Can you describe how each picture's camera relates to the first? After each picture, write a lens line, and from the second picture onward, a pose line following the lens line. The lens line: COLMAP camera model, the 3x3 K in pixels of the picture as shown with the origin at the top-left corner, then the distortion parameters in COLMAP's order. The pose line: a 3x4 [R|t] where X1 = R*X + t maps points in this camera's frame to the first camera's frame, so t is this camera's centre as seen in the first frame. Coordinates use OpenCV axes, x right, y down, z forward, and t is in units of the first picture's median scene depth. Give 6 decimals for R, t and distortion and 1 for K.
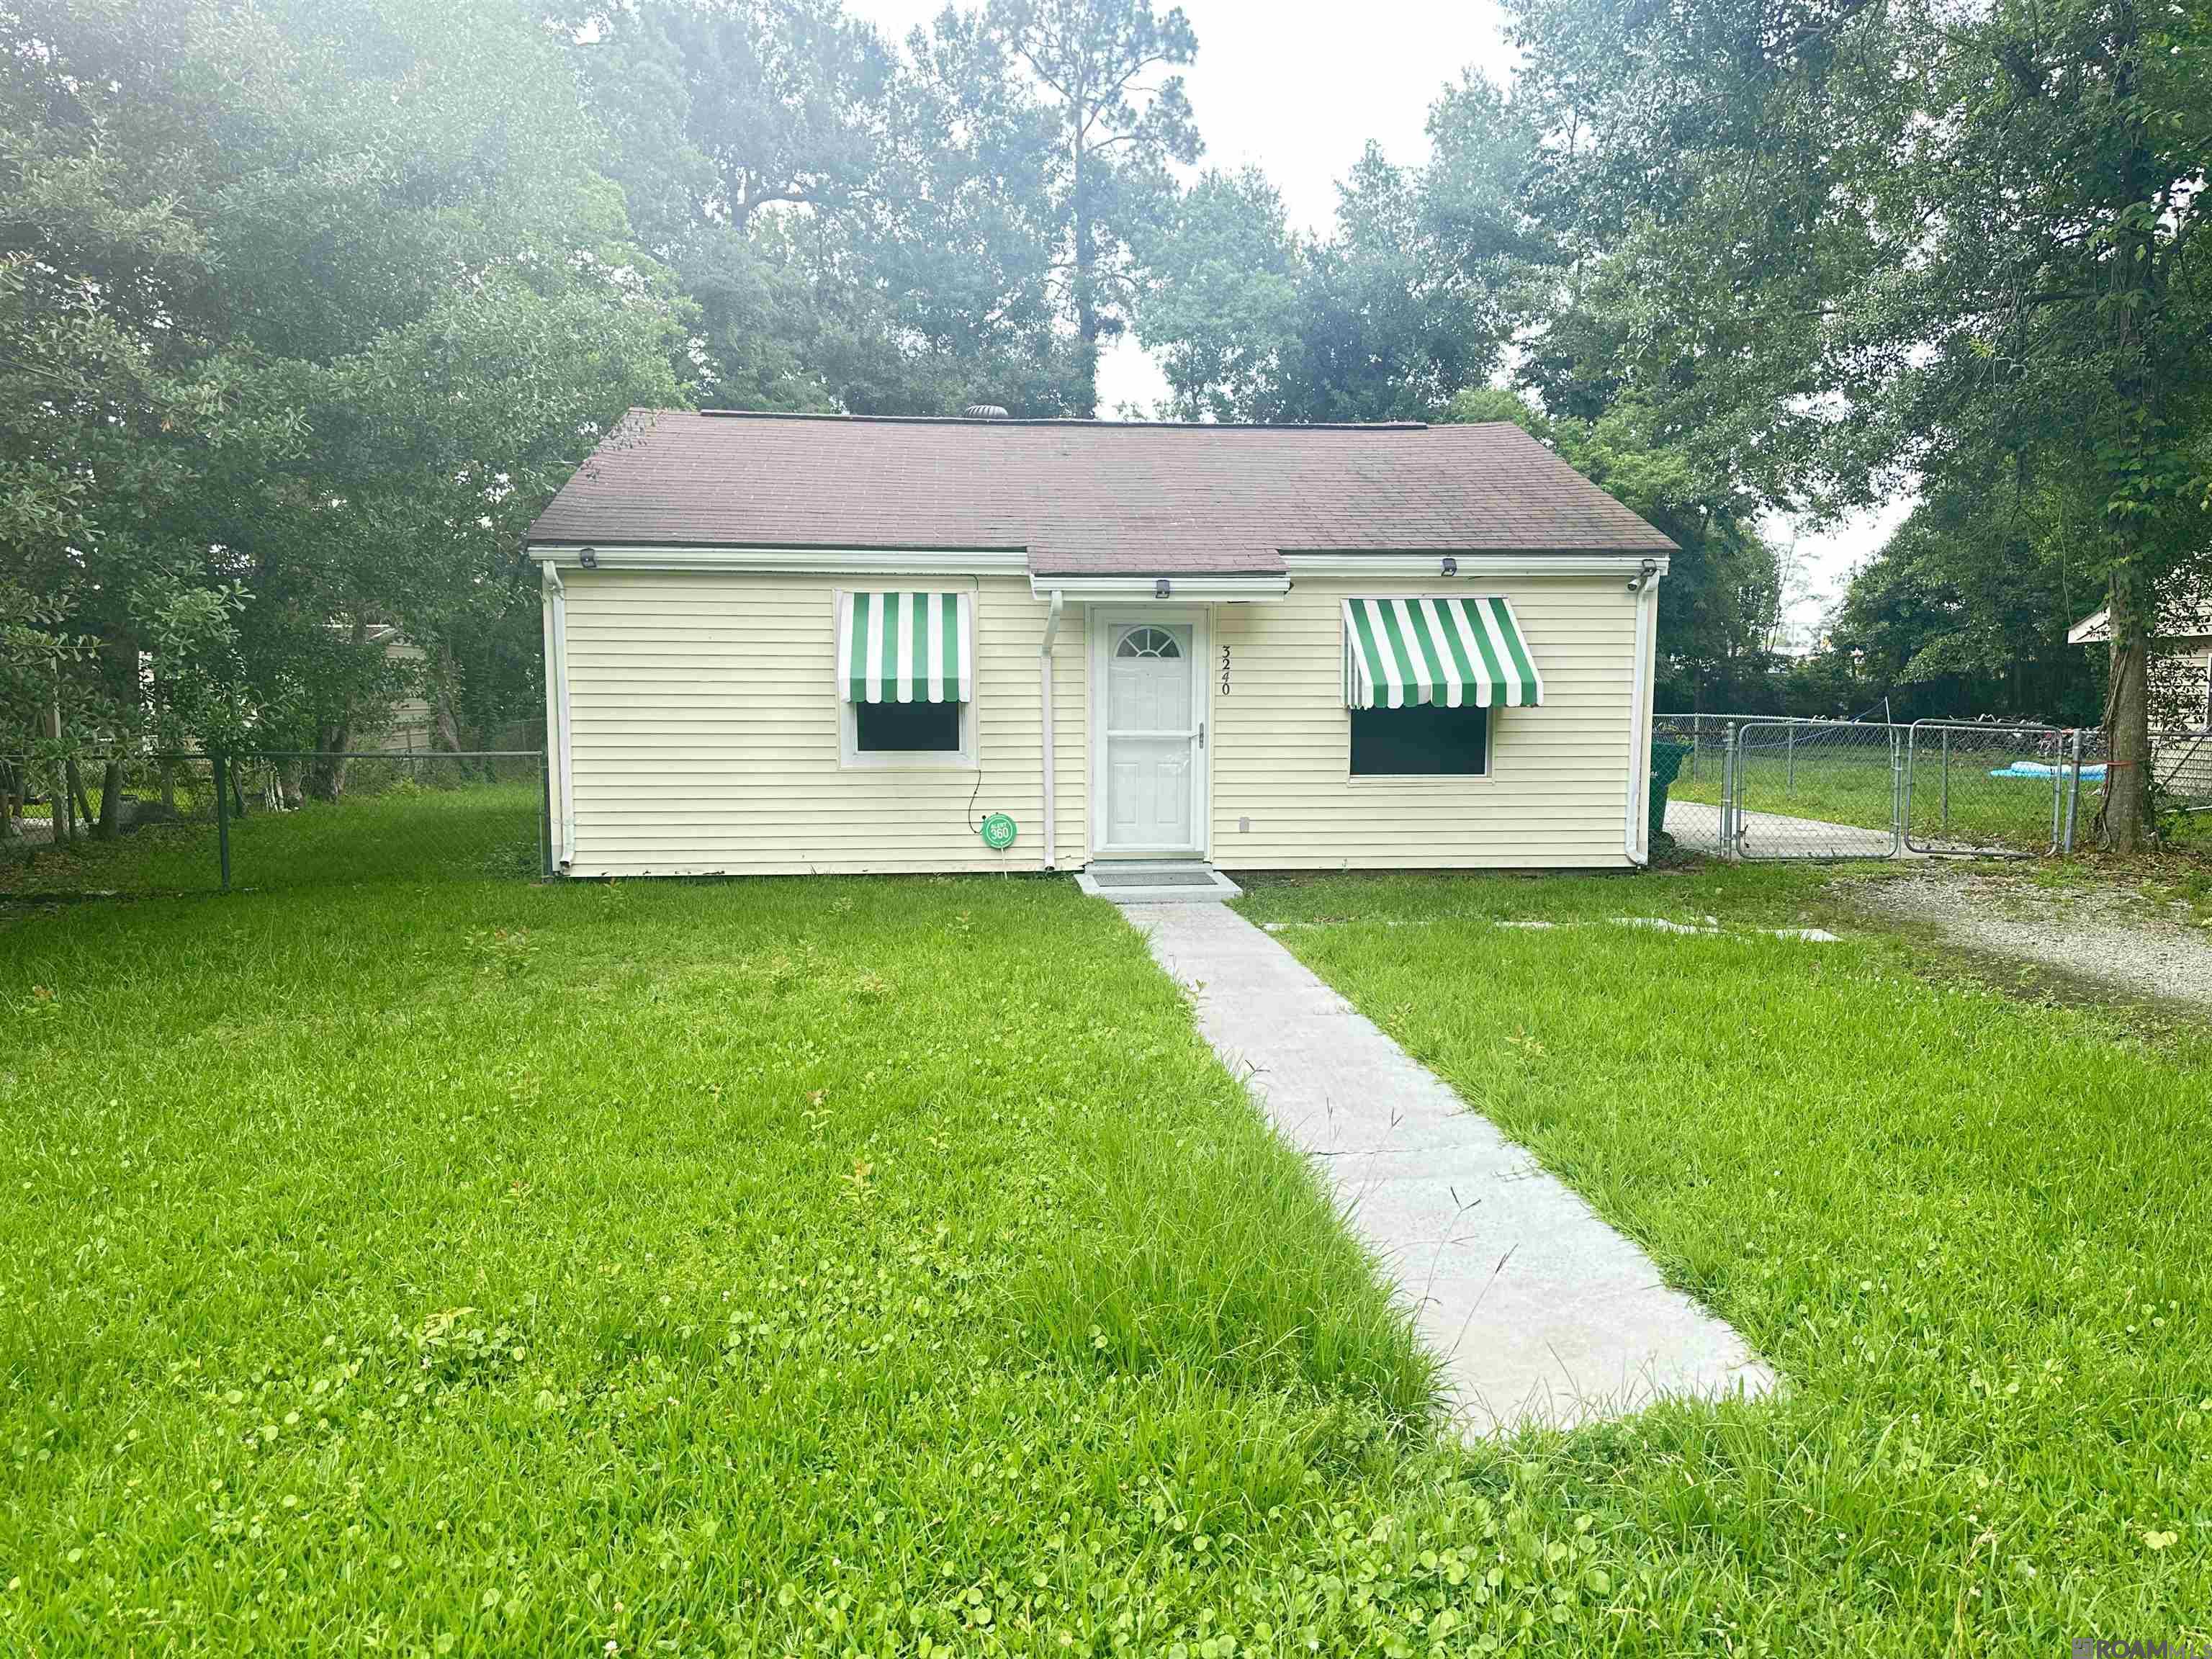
lens RADIAL K [[1569.9, 0, 1106.0], [0, 1569.9, 829.5], [0, 0, 1]] dist [0.110201, -0.134211]
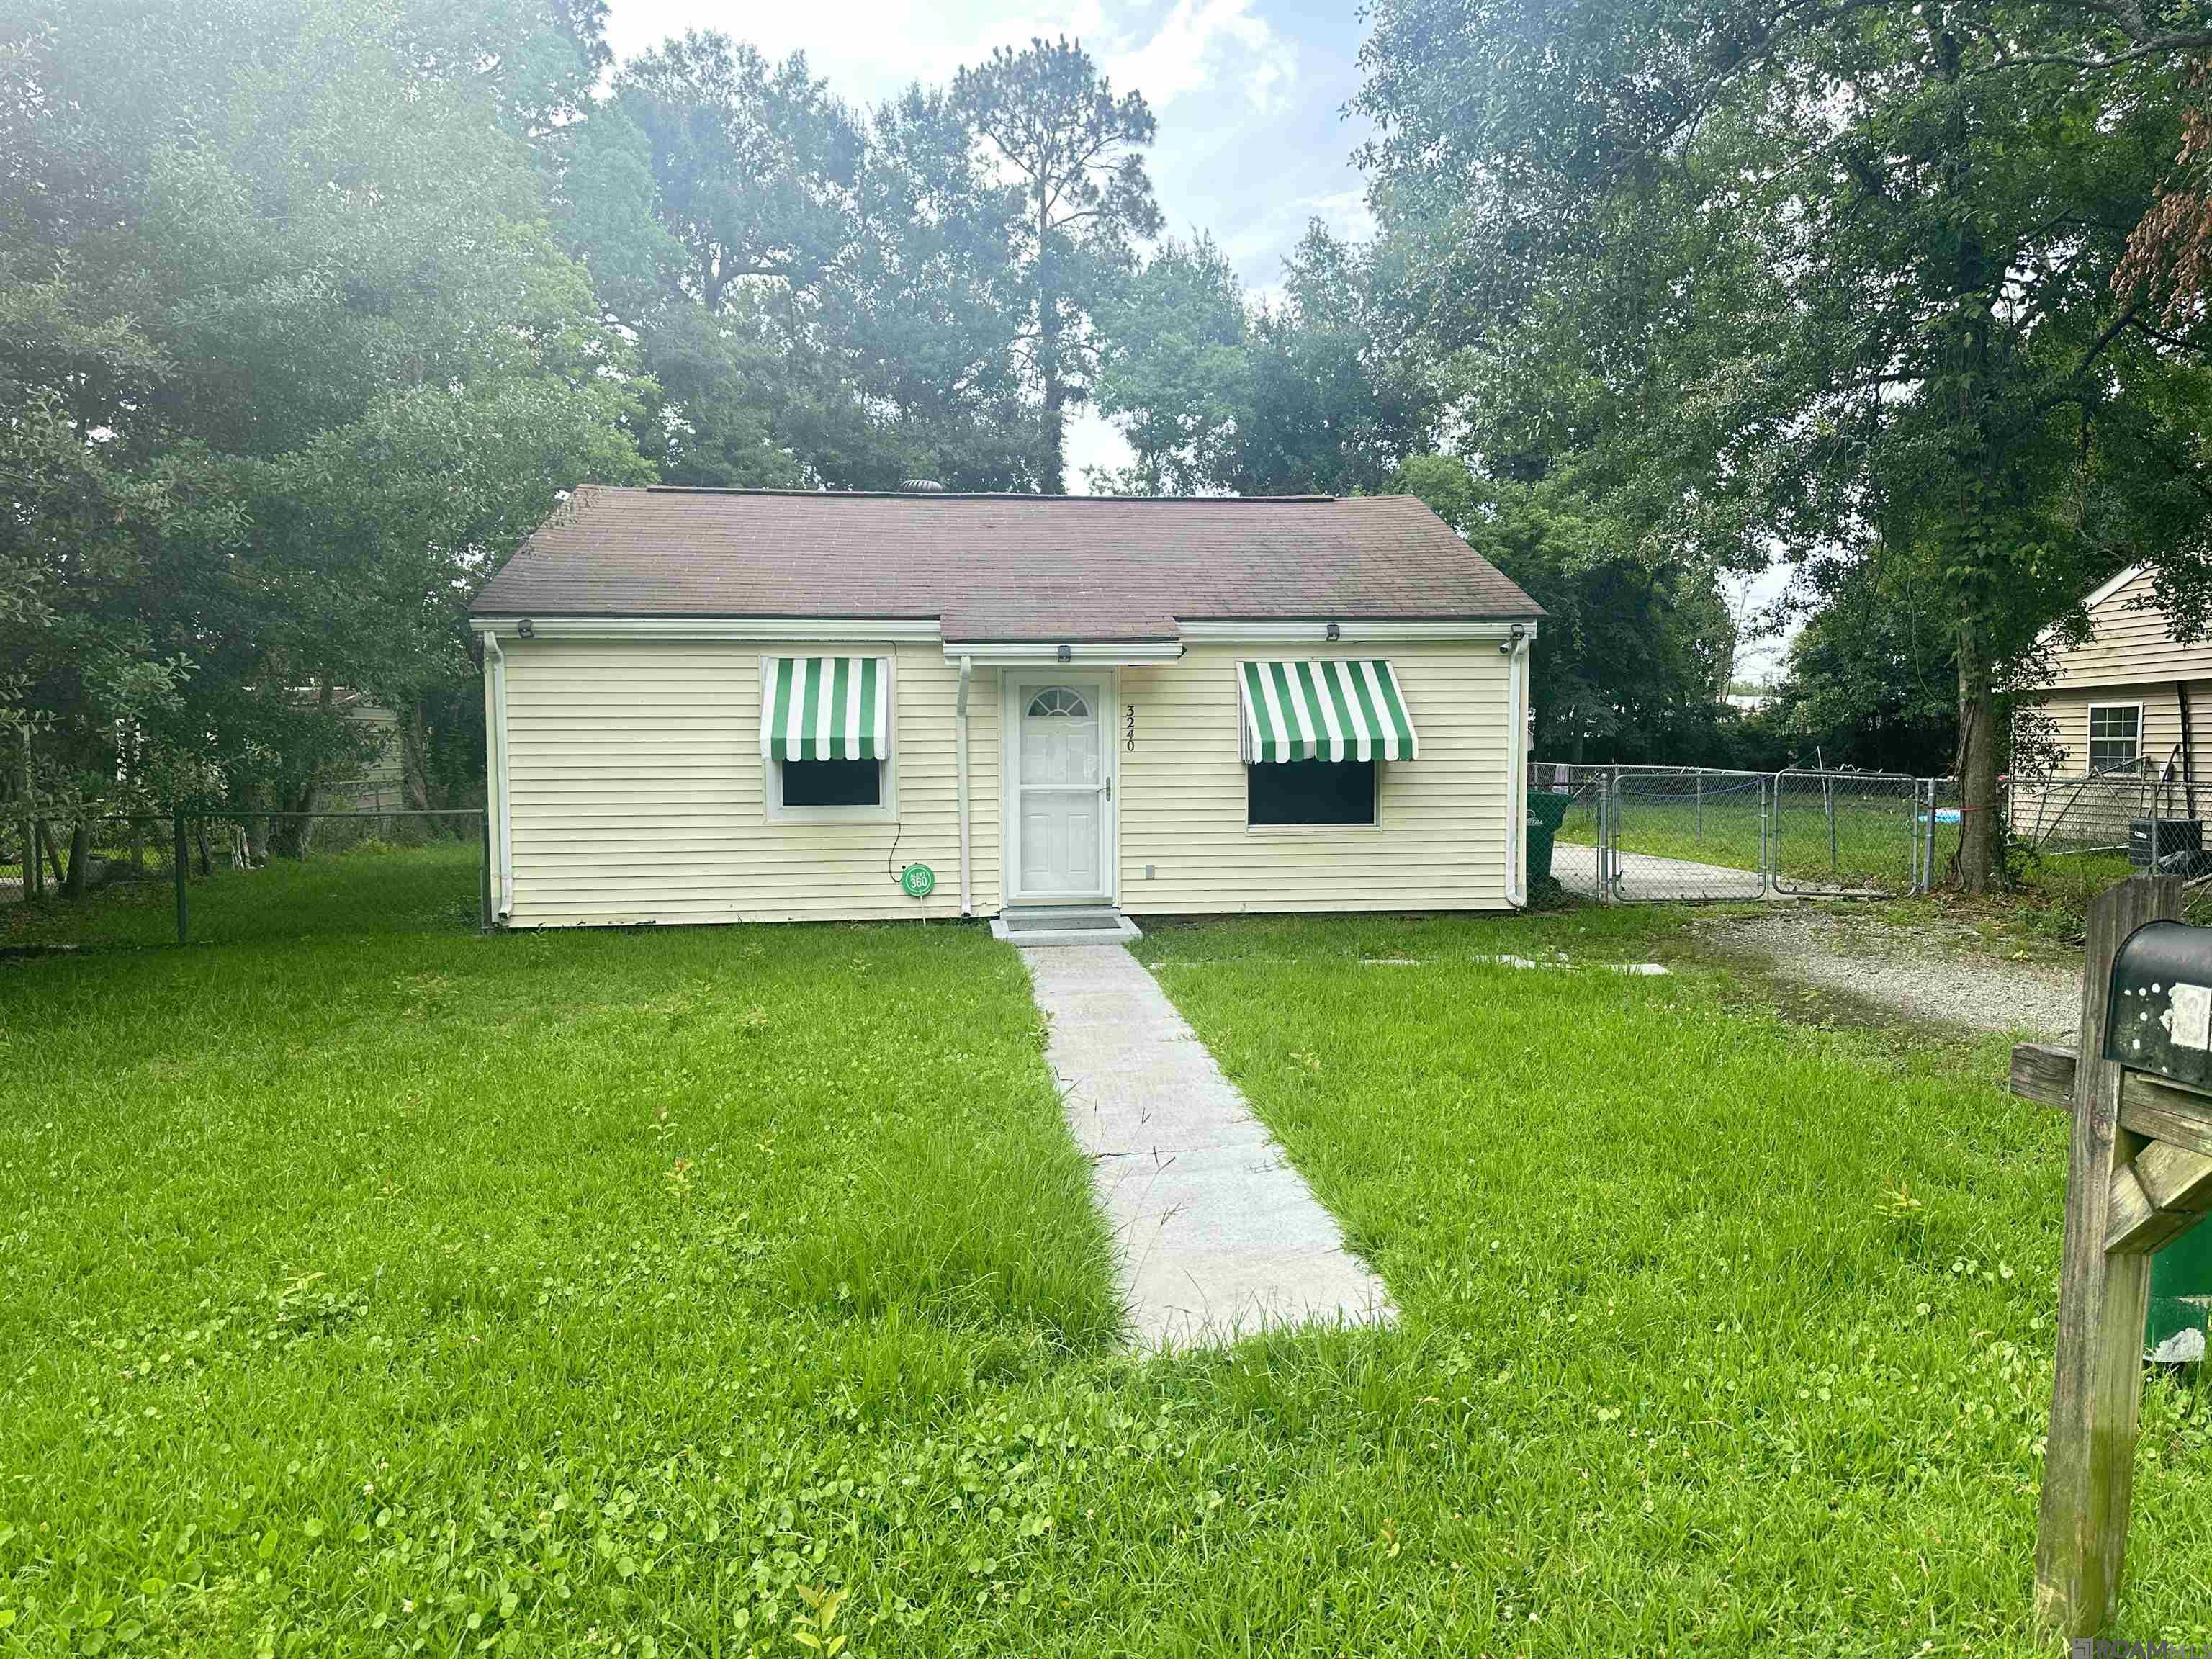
lens RADIAL K [[1655.4, 0, 1185.0], [0, 1655.4, 827.5], [0, 0, 1]] dist [0.111010, -0.111855]
pose [[0.999952, -0.007973, 0.005746, 0.107112], [0.008160, 0.999411, -0.033340, 0.004288], [-0.005477, 0.033385, 0.999428, -0.126556]]
